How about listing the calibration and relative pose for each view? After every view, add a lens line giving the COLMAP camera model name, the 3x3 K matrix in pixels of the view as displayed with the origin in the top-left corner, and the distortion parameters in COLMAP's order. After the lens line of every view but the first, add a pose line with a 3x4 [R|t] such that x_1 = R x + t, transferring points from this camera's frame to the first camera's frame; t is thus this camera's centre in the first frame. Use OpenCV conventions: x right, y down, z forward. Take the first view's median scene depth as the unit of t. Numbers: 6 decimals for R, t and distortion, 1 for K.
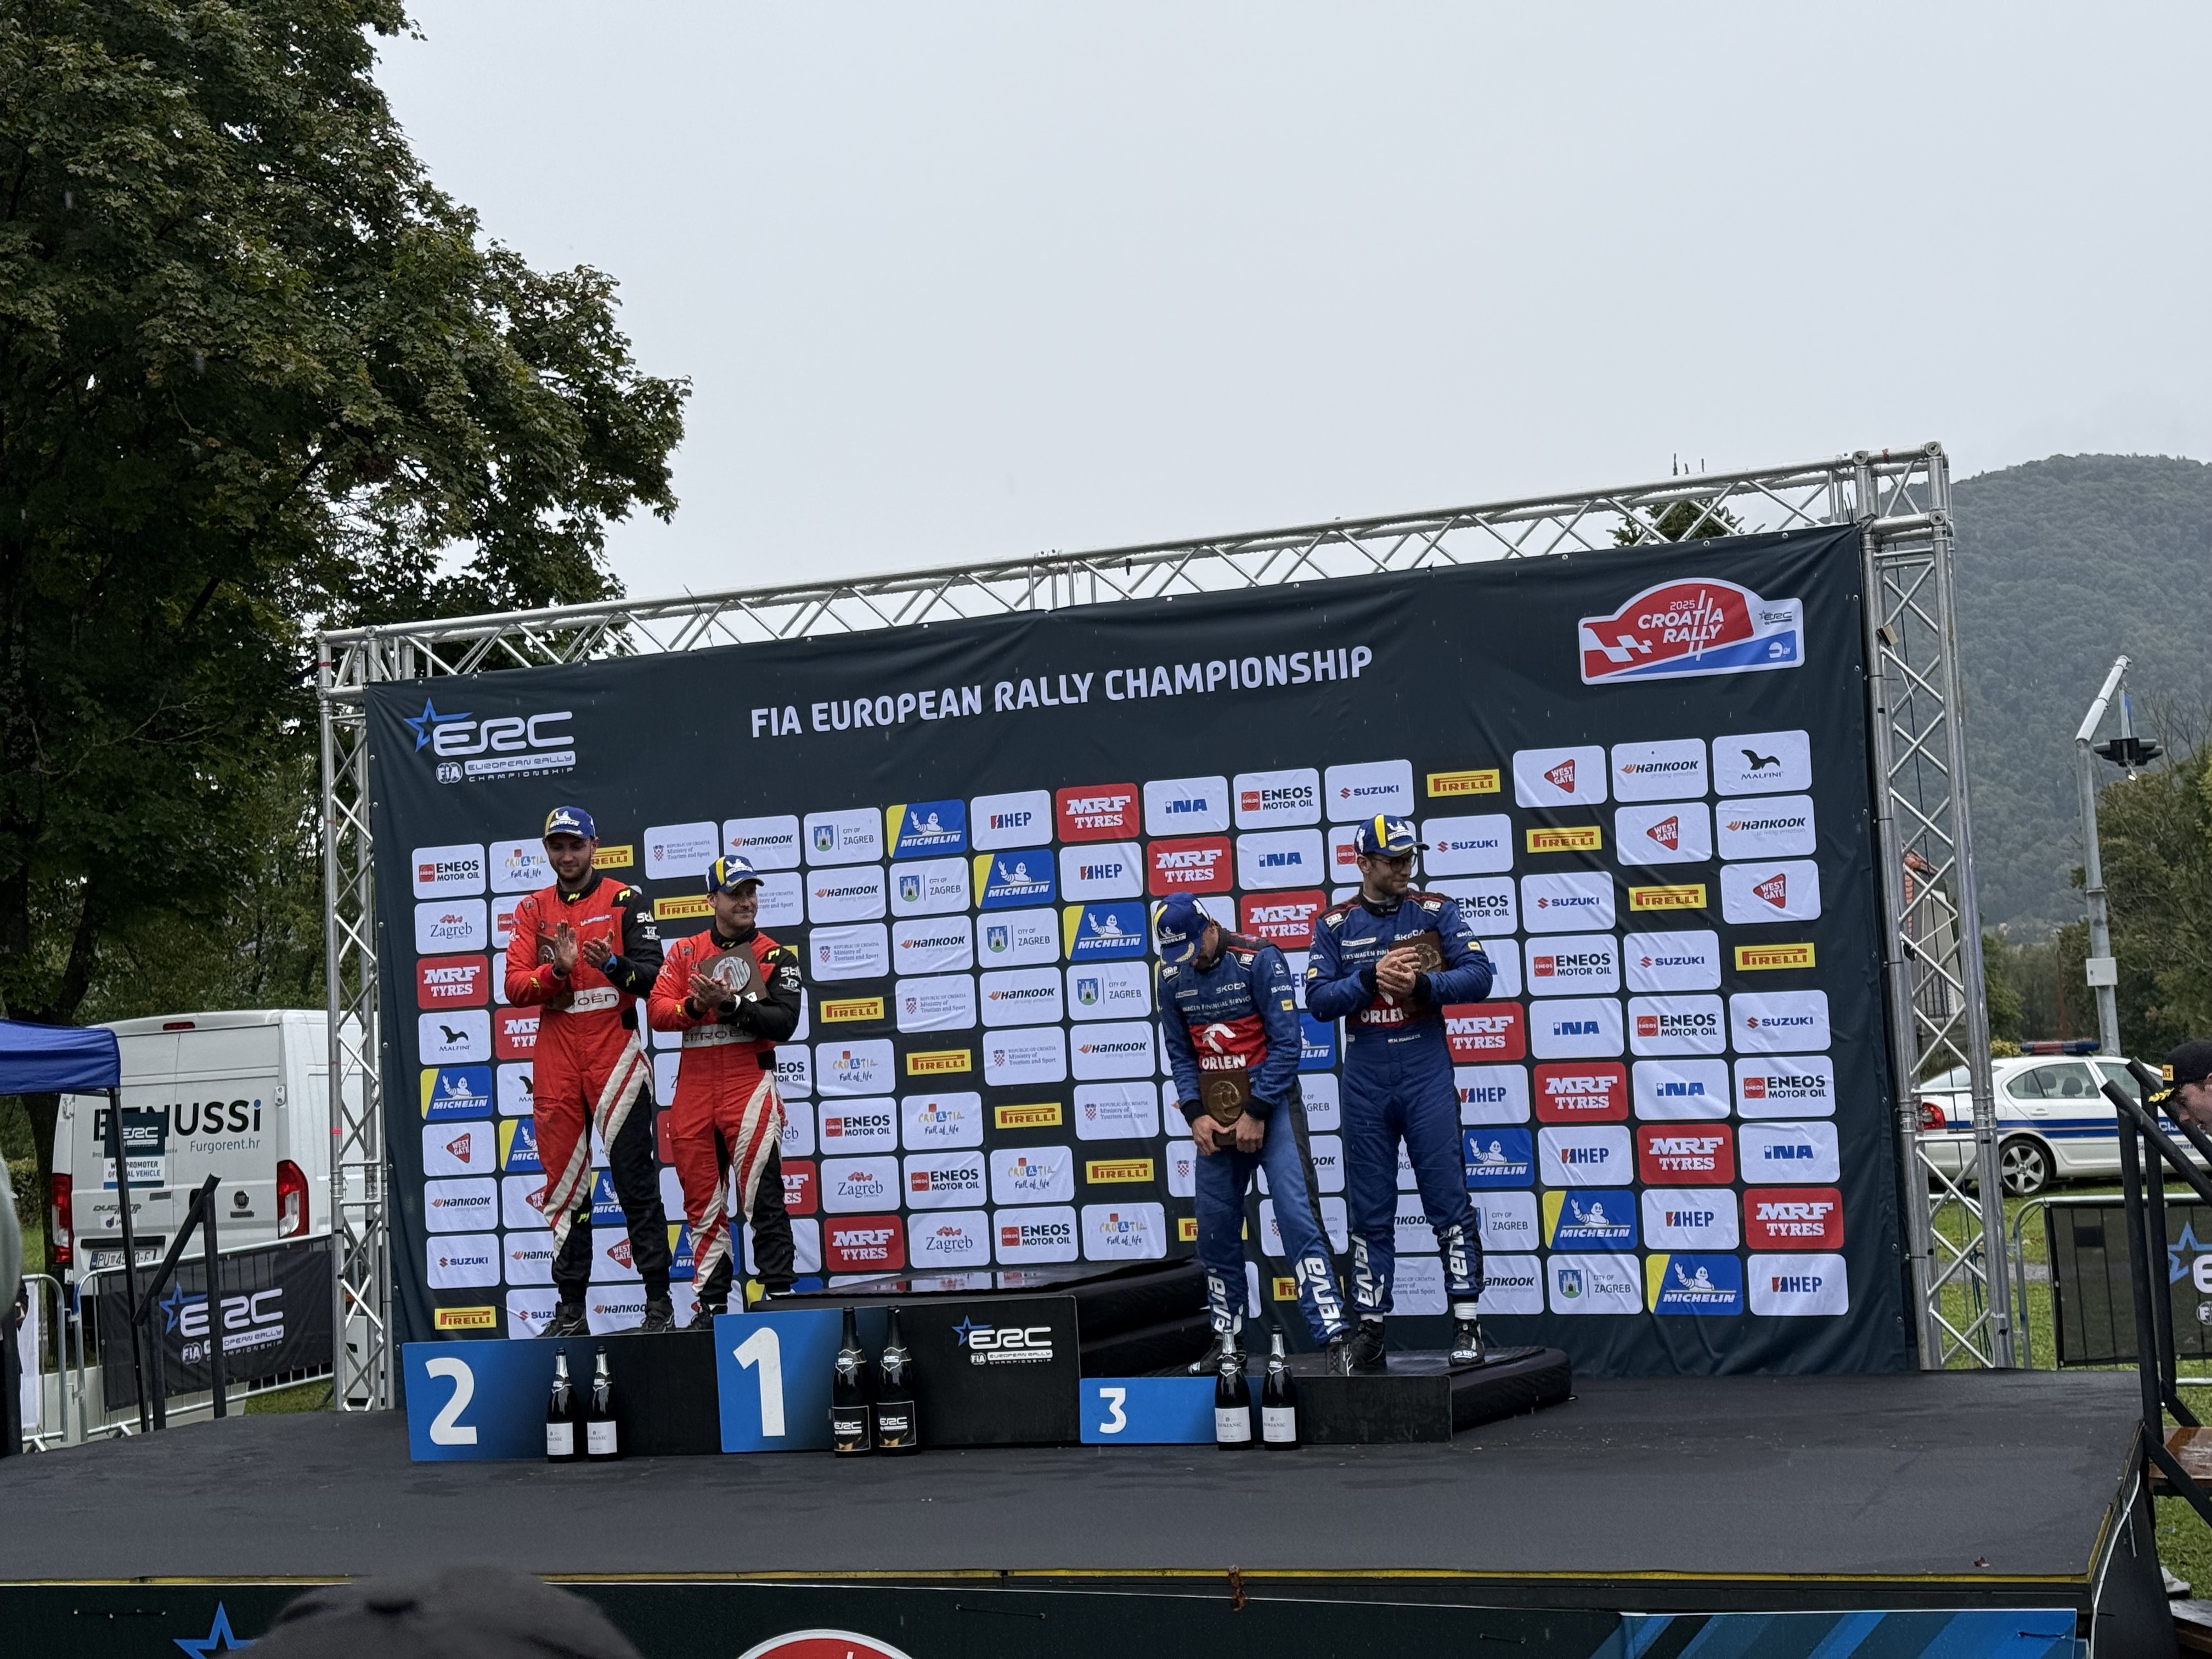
lens RADIAL K [[3076.5, 0, 1115.4], [0, 3076.5, 827.6], [0, 0, 1]] dist [0.139480, 0.004453]
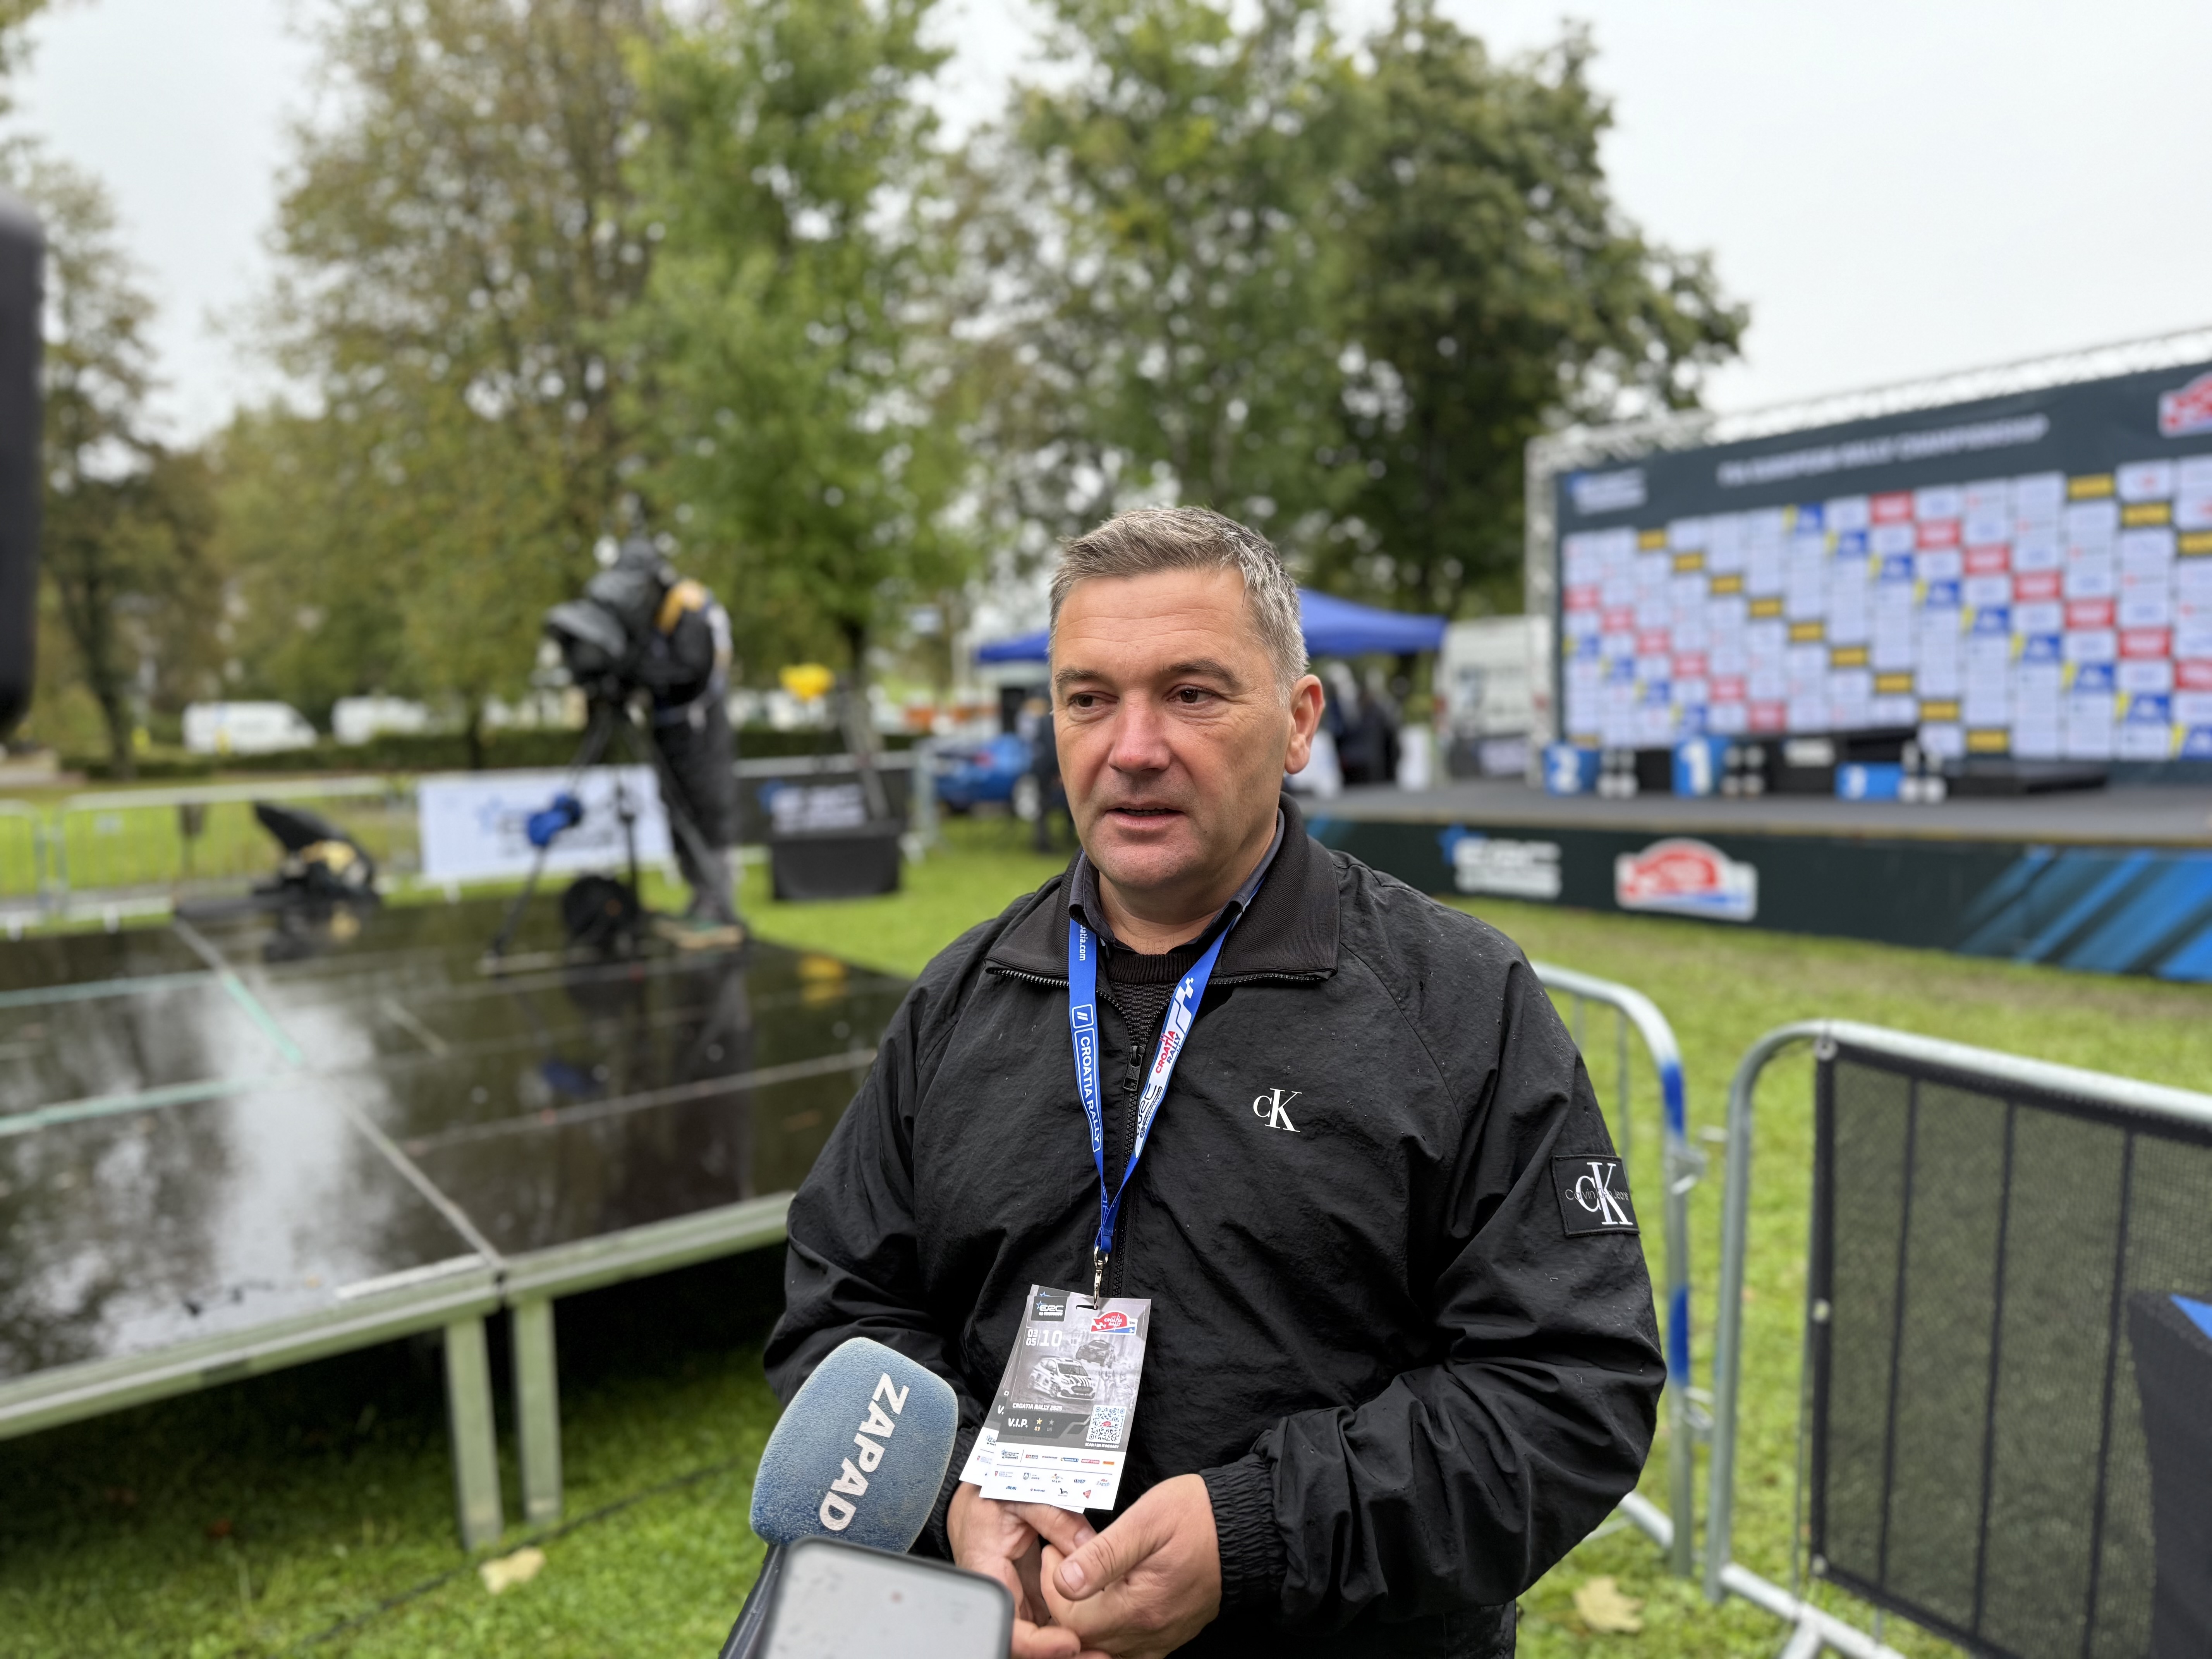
lens RADIAL K [[1542.1, 0, 1106.0], [0, 1542.1, 829.5], [0, 0, 1]] dist [-0.007824, -0.006508]
pose [[0.848978, 0.064147, -0.524520, 0.106268], [0.033575, 0.984051, 0.174690, 0.008328], [0.527360, -0.165919, 0.833284, -0.183584]]
